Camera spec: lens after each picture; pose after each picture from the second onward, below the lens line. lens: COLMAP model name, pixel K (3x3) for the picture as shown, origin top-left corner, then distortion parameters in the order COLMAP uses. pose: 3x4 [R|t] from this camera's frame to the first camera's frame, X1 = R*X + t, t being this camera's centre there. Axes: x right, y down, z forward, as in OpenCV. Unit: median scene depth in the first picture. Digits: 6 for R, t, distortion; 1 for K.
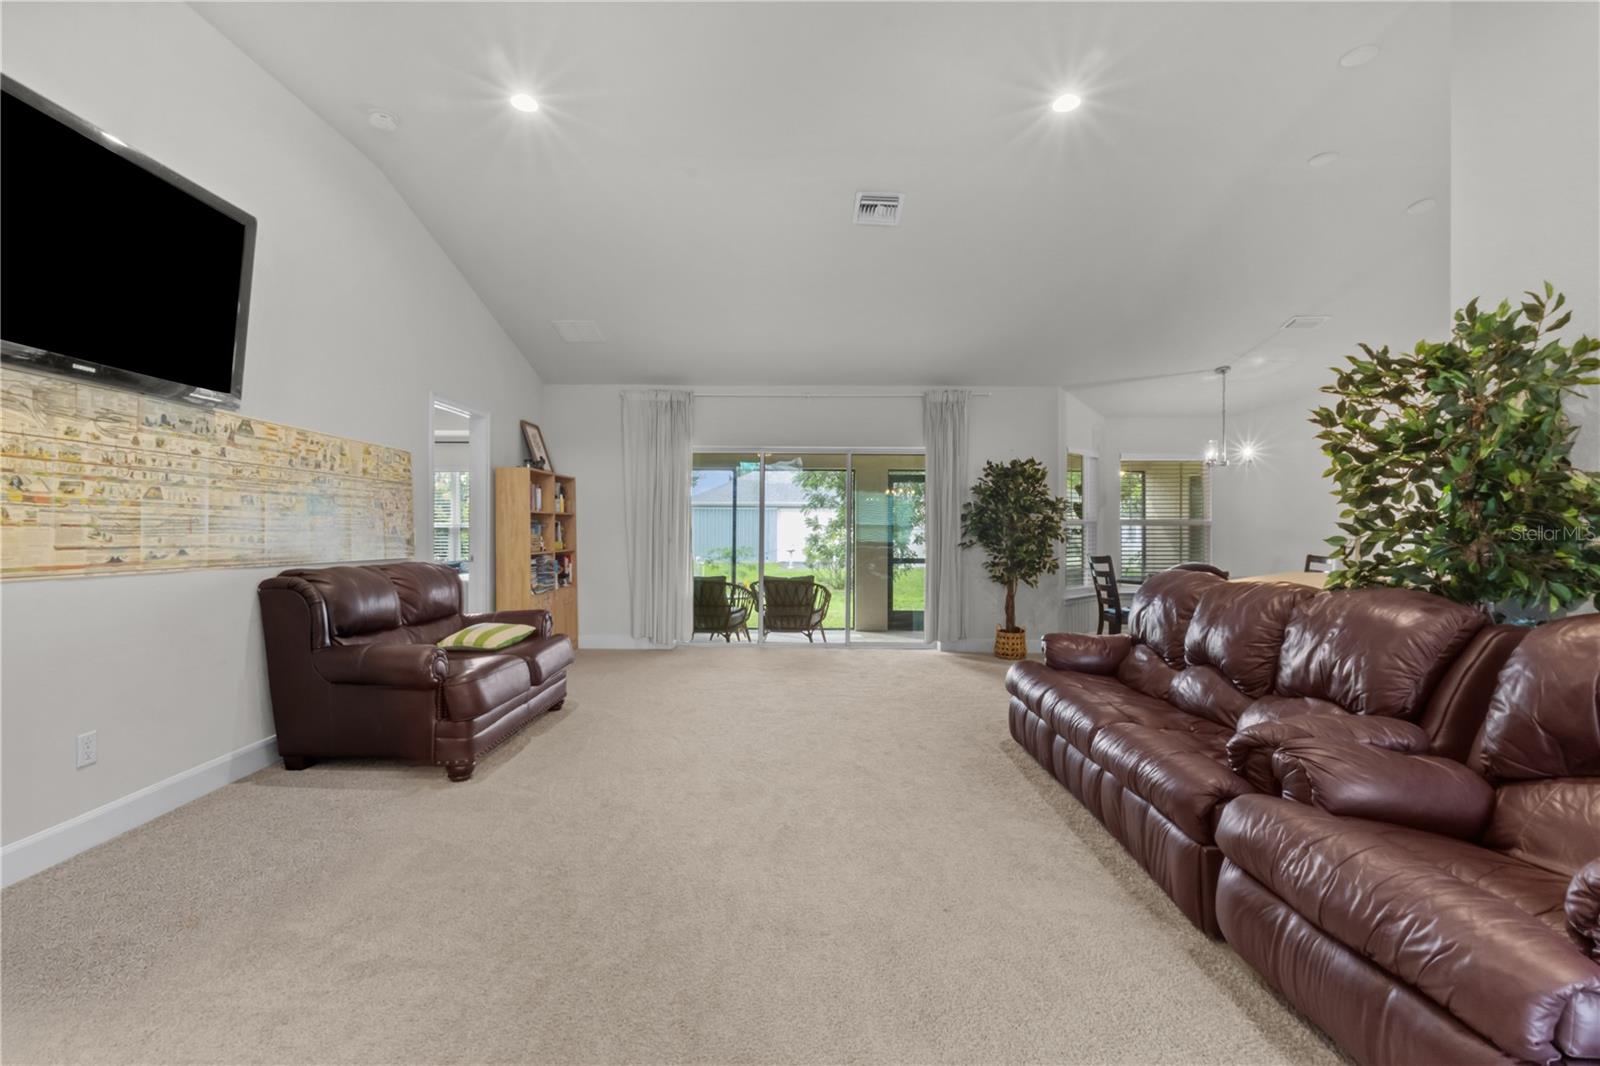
lens RADIAL K [[750.3, 0, 789.2], [0, 750.3, 525.5], [0, 0, 1]] dist [0.006004, 0.002915]
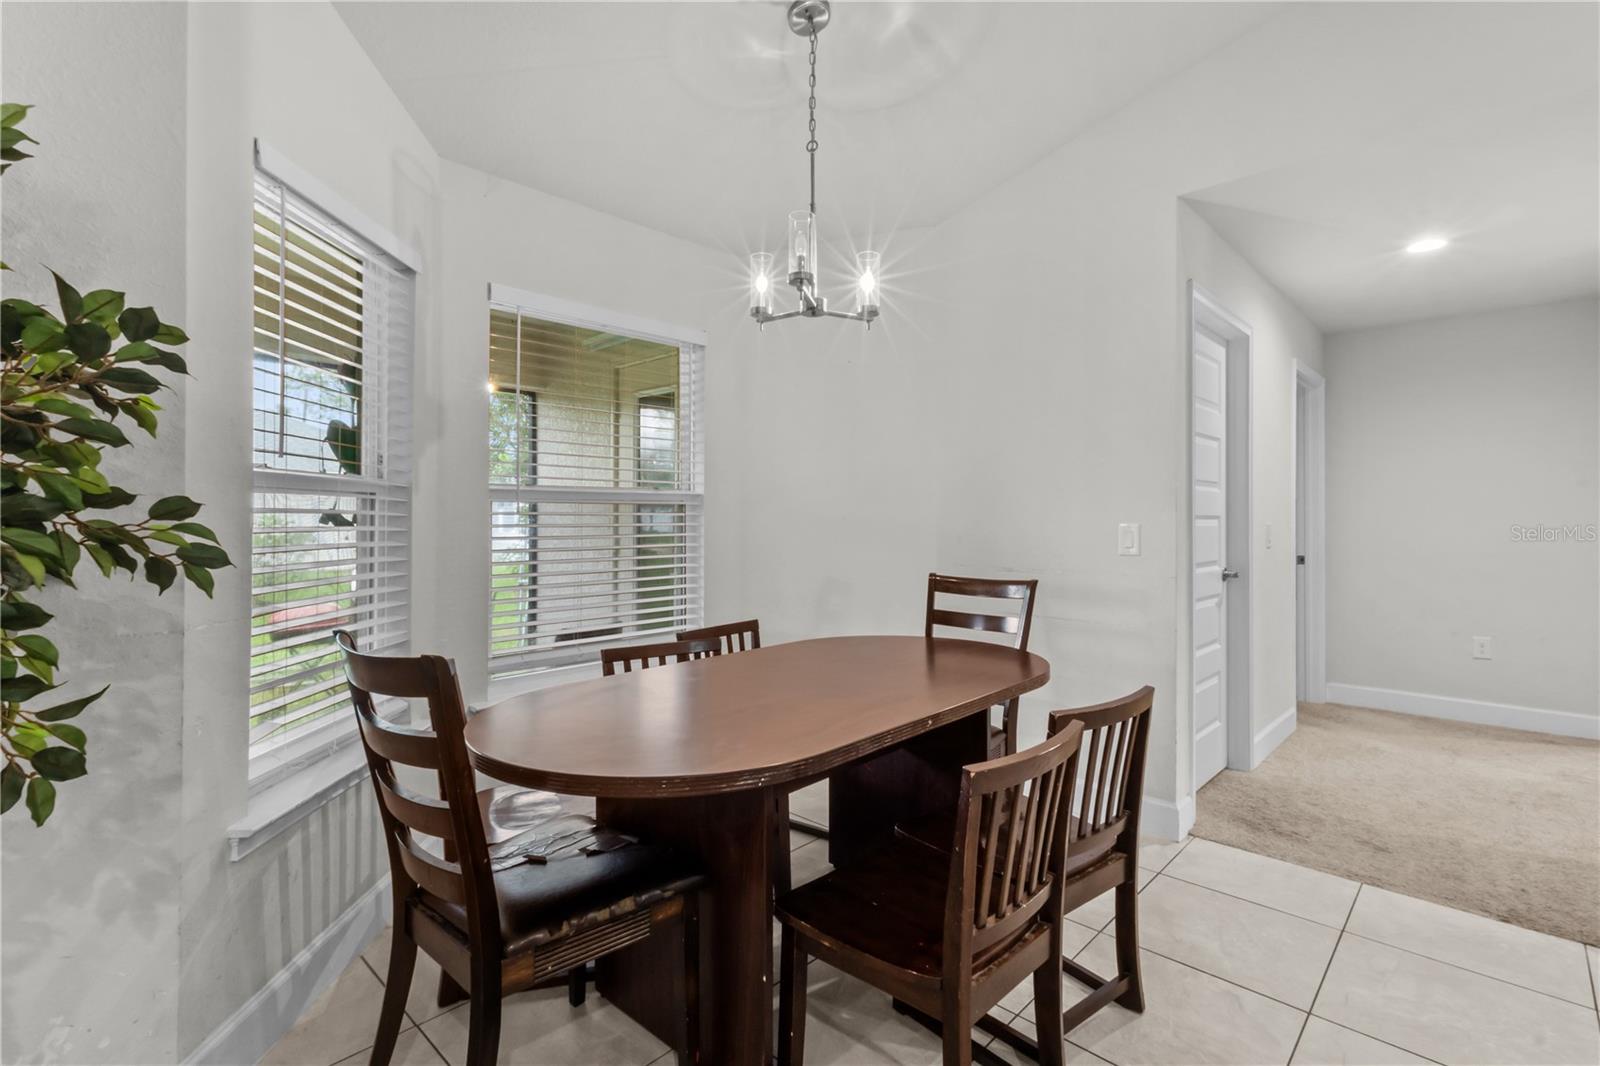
lens RADIAL K [[750.3, 0, 816.2], [0, 750.3, 517.5], [0, 0, 1]] dist [0.006004, 0.002915]
pose [[0.660088, -0.003600, 0.751180, 0.616011], [-0.007063, 0.999915, 0.010999, 0.005044], [-0.751155, -0.012566, 0.660006, 1.429009]]
